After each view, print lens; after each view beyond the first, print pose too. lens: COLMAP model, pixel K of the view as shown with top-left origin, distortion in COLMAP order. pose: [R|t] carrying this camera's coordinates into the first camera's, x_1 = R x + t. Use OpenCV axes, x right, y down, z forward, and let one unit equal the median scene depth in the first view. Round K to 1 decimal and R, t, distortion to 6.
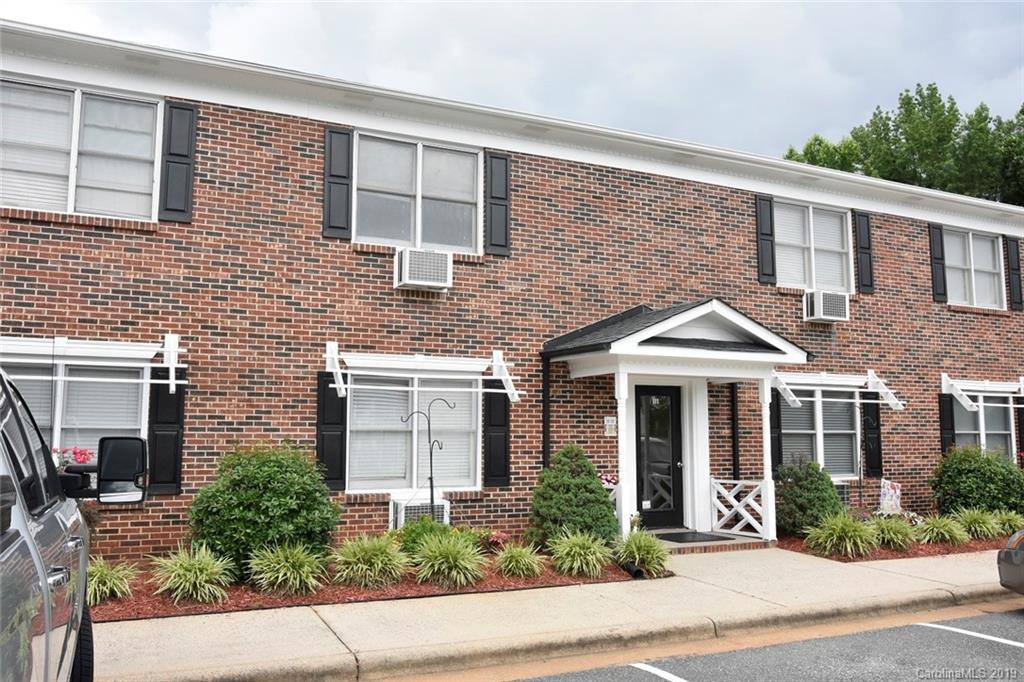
lens RADIAL K [[796.8, 0, 512.0], [0, 796.8, 341.0], [0, 0, 1]] dist [0.001514, 0.001059]
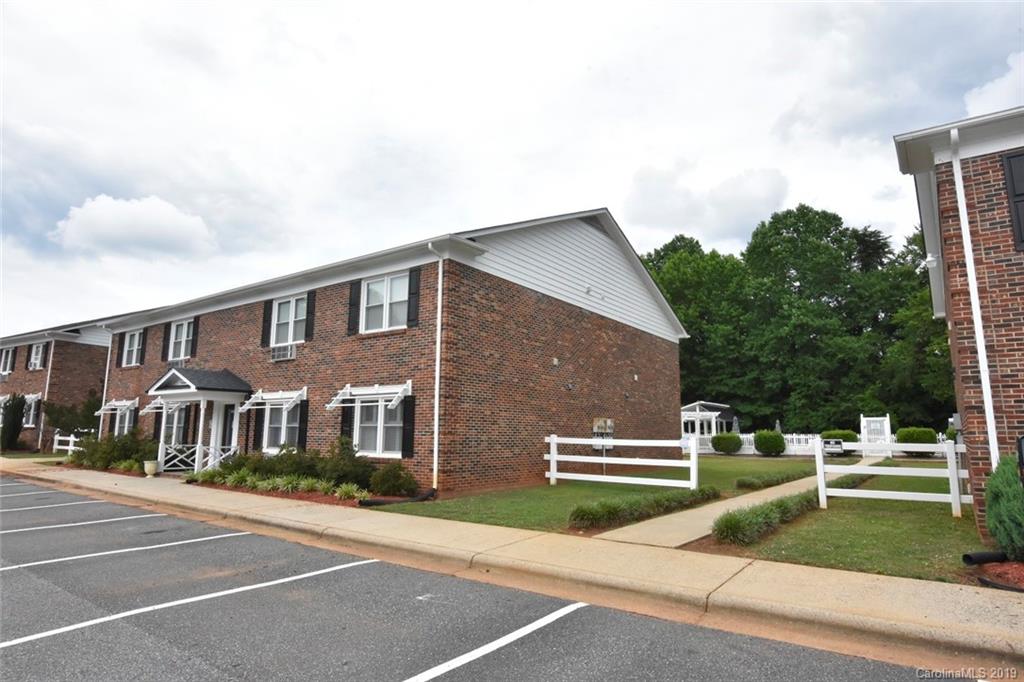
lens RADIAL K [[572.0, 0, 512.0], [0, 572.0, 341.0], [0, 0, 1]] dist [0.001073, 0.000109]
pose [[0.493609, -0.129587, -0.859975, 1.521570], [0.100602, 0.990706, -0.091543, 0.083288], [0.863846, -0.041329, 0.502058, 0.709297]]
